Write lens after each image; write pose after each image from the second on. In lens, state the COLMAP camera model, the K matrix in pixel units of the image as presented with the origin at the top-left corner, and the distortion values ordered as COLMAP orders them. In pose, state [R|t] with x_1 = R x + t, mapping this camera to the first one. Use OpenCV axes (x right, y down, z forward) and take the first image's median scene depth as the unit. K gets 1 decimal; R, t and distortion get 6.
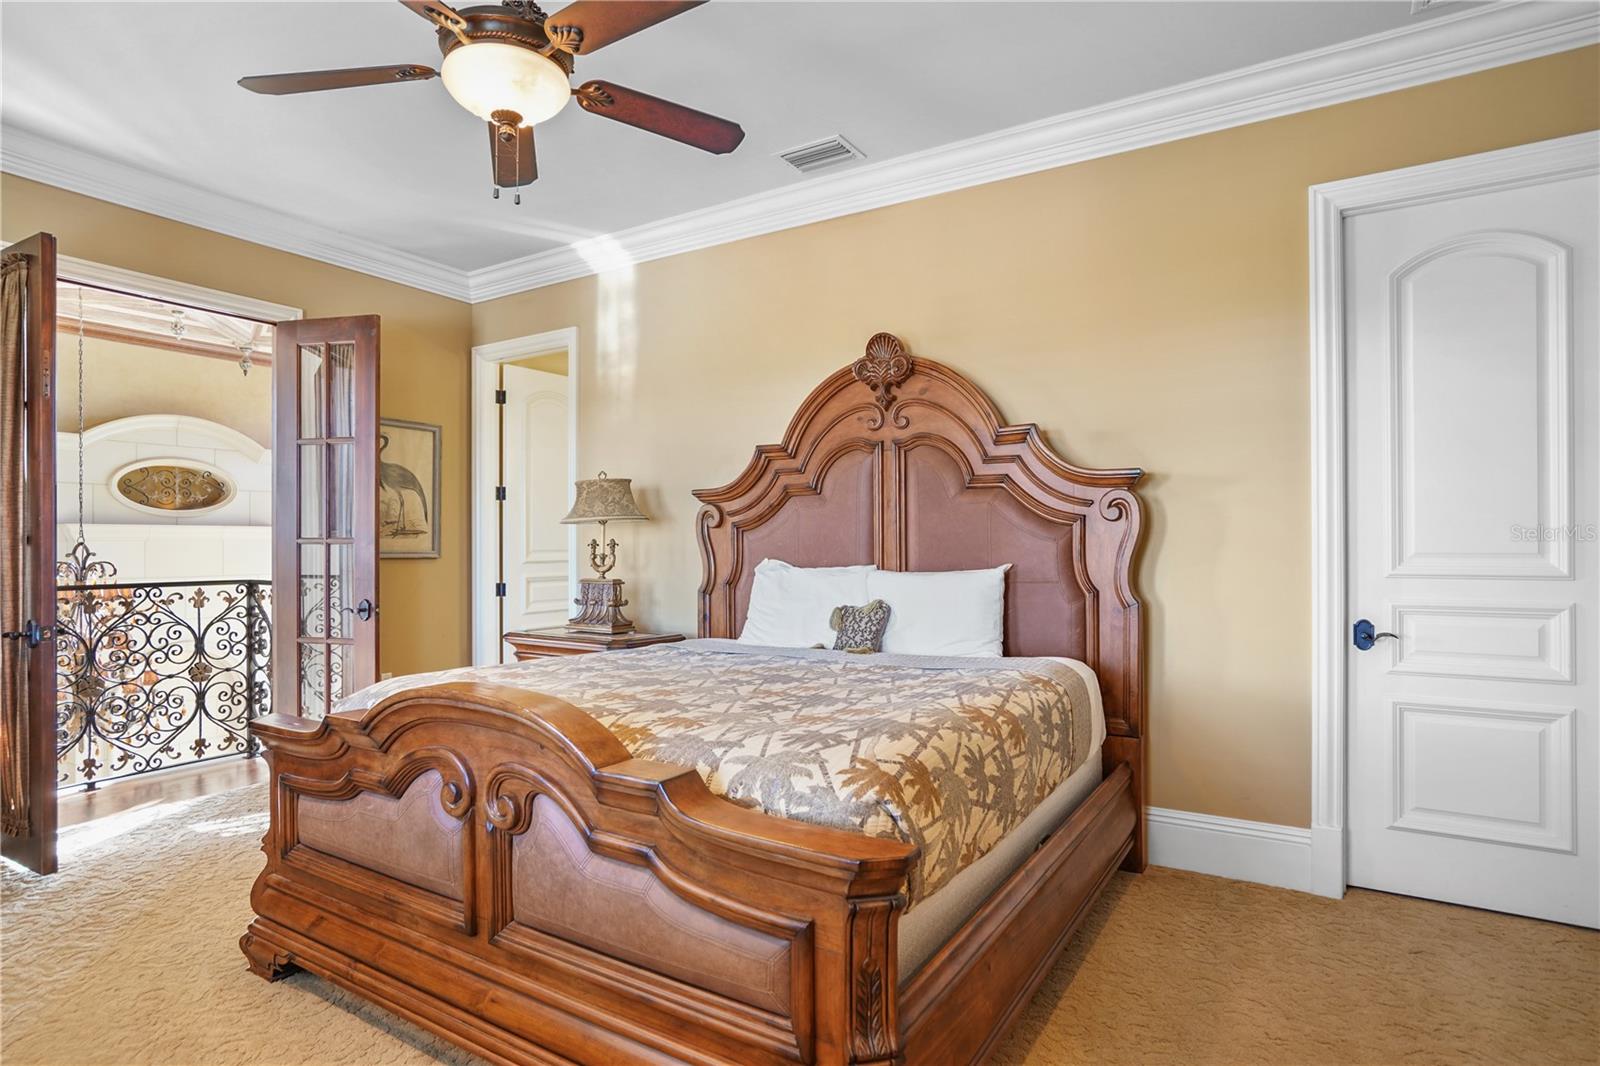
lens RADIAL K [[842.3, 0, 791.8], [0, 842.3, 537.3], [0, 0, 1]] dist [-0.029485, 0.002845]
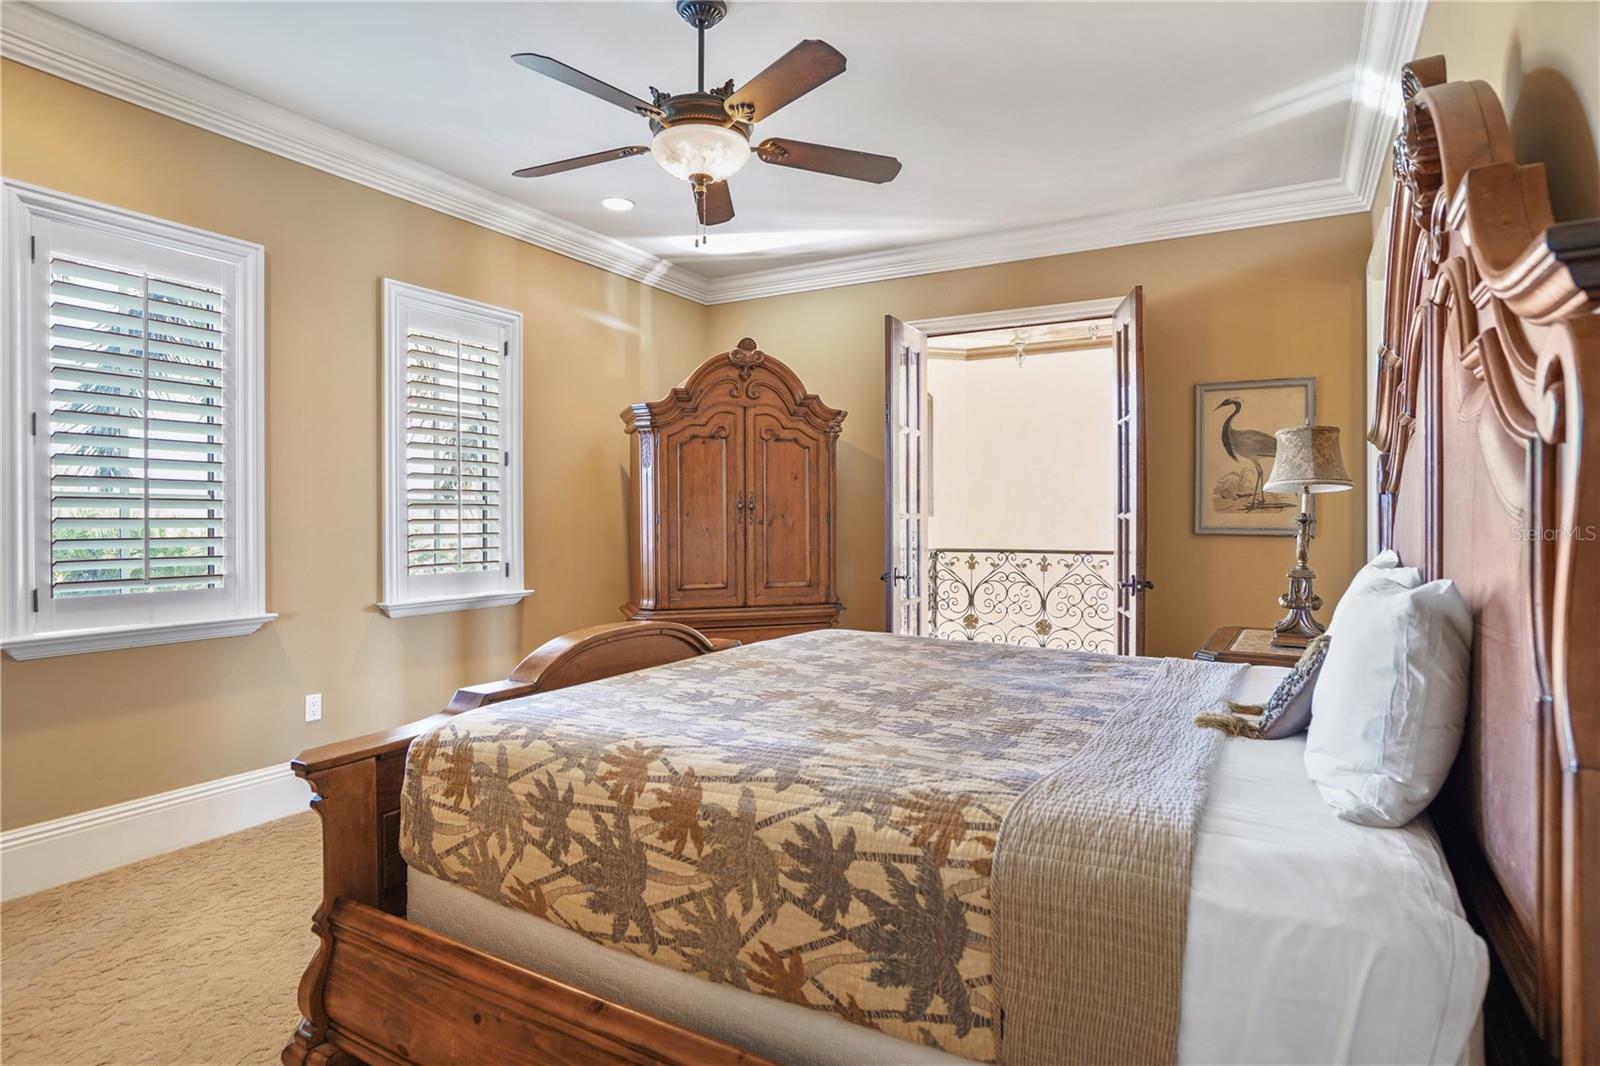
lens RADIAL K [[842.3, 0, 794.0], [0, 842.3, 523.9], [0, 0, 1]] dist [-0.029485, 0.002845]
pose [[0.047600, 0.007675, -0.998837, 0.519587], [0.009130, 0.999925, 0.008119, 0.001713], [0.998825, -0.009506, 0.047527, 0.607691]]
